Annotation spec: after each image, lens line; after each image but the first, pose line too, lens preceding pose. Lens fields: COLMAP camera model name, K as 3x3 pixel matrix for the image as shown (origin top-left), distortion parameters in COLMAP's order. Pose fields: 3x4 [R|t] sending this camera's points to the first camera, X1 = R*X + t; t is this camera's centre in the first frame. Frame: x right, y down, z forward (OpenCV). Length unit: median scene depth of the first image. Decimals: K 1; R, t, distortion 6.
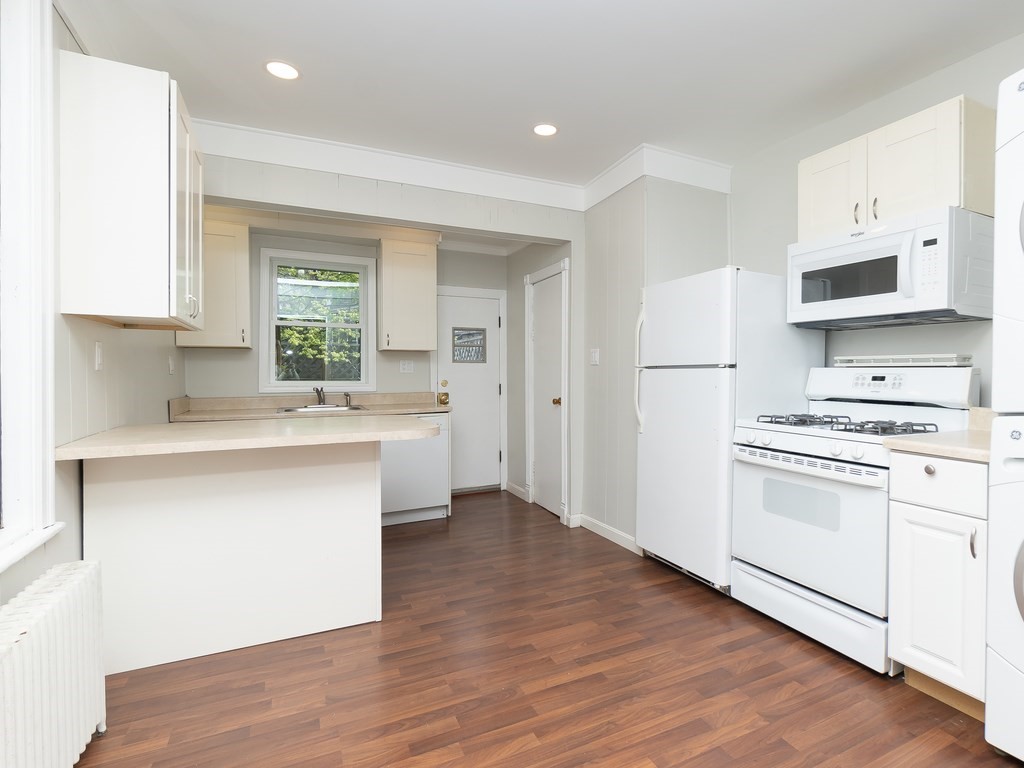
lens RADIAL K [[525.0, 0, 561.6], [0, 525.0, 380.2], [0, 0, 1]] dist [-0.001511, 0.001940]
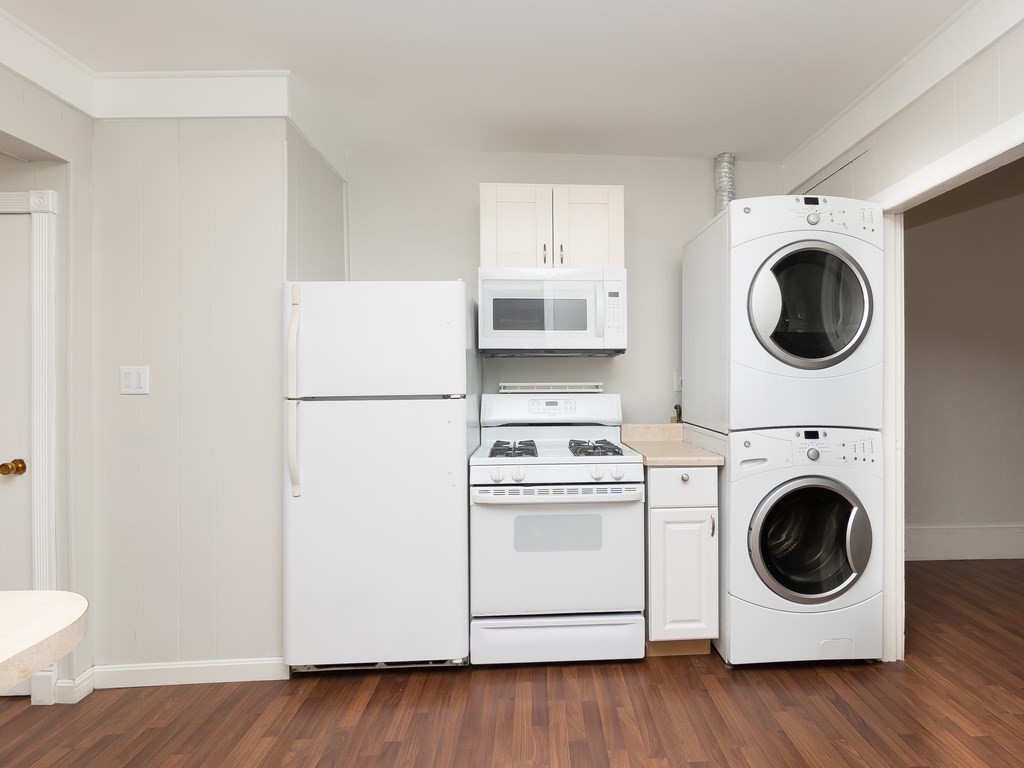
lens RADIAL K [[525.0, 0, 561.6], [0, 525.0, 380.2], [0, 0, 1]] dist [-0.001511, 0.001940]
pose [[0.407831, -0.004912, 0.913044, -0.325546], [0.022471, 0.999737, -0.004658, -0.037572], [-0.912781, 0.022417, 0.407834, 0.411146]]
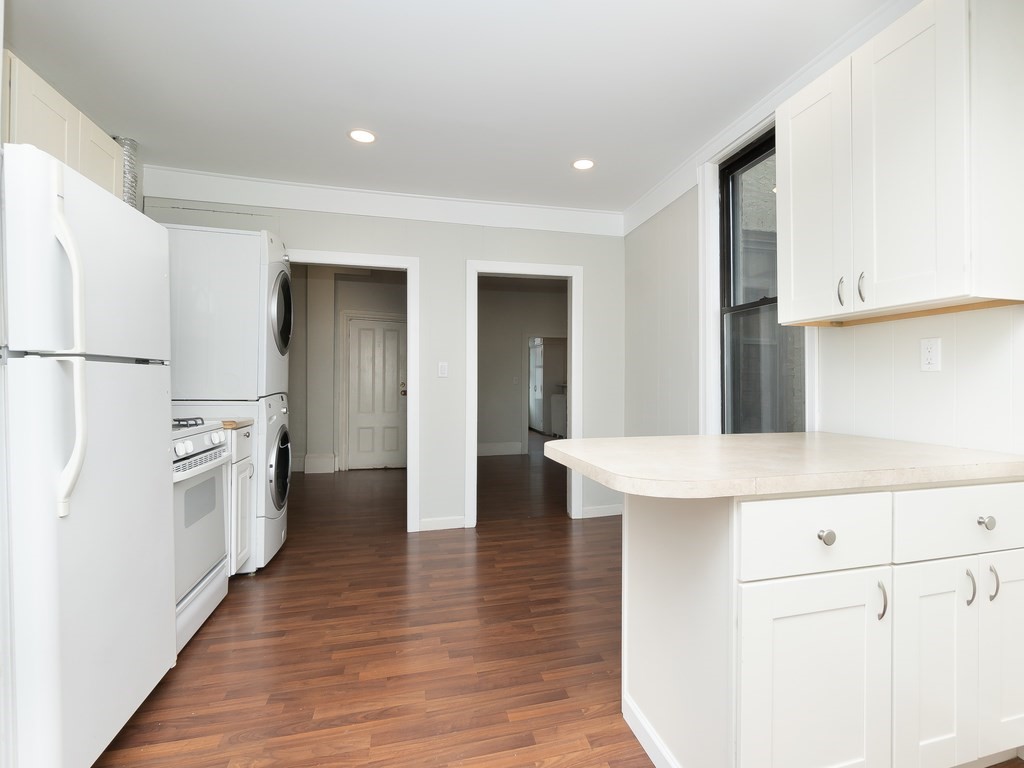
lens RADIAL K [[525.0, 0, 561.6], [0, 525.0, 380.2], [0, 0, 1]] dist [-0.001511, 0.001940]
pose [[-0.983385, -0.003821, 0.181491, -0.301032], [-0.001226, 0.999895, 0.014408, -0.010835], [-0.181527, 0.013946, -0.983287, 1.328879]]
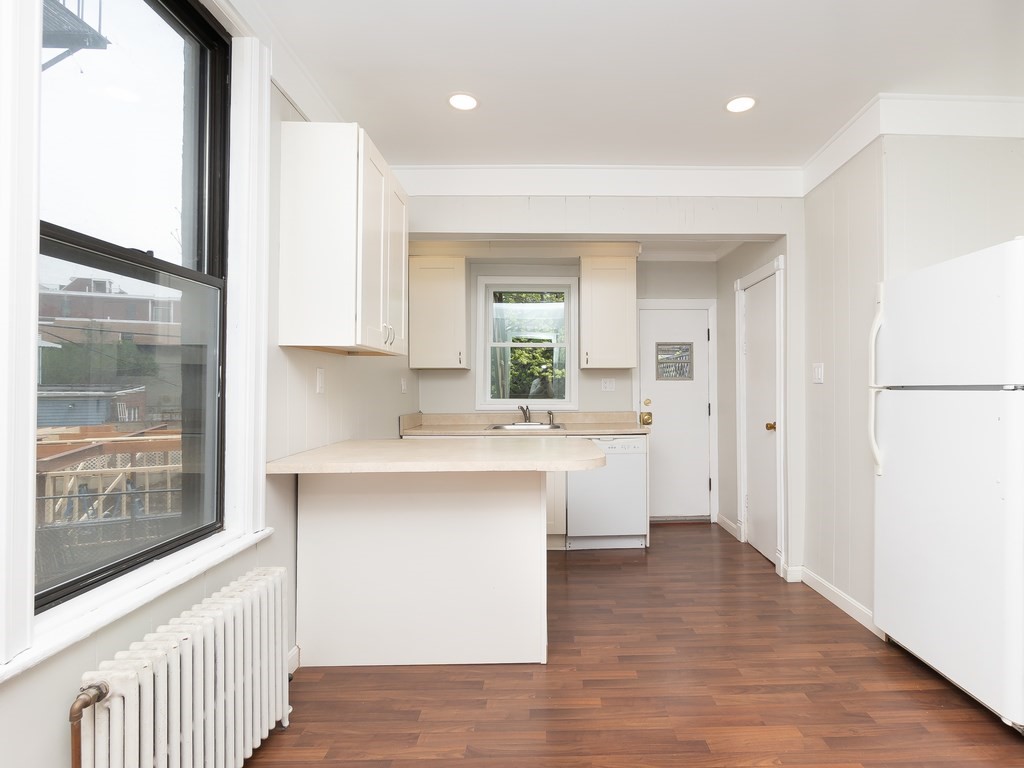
lens RADIAL K [[525.0, 0, 561.6], [0, 525.0, 380.2], [0, 0, 1]] dist [-0.001511, 0.001940]
pose [[0.904103, -0.006697, -0.427263, 0.061620], [-0.004555, 0.999669, -0.025309, -0.013964], [0.427291, 0.024828, 0.903773, 0.125609]]
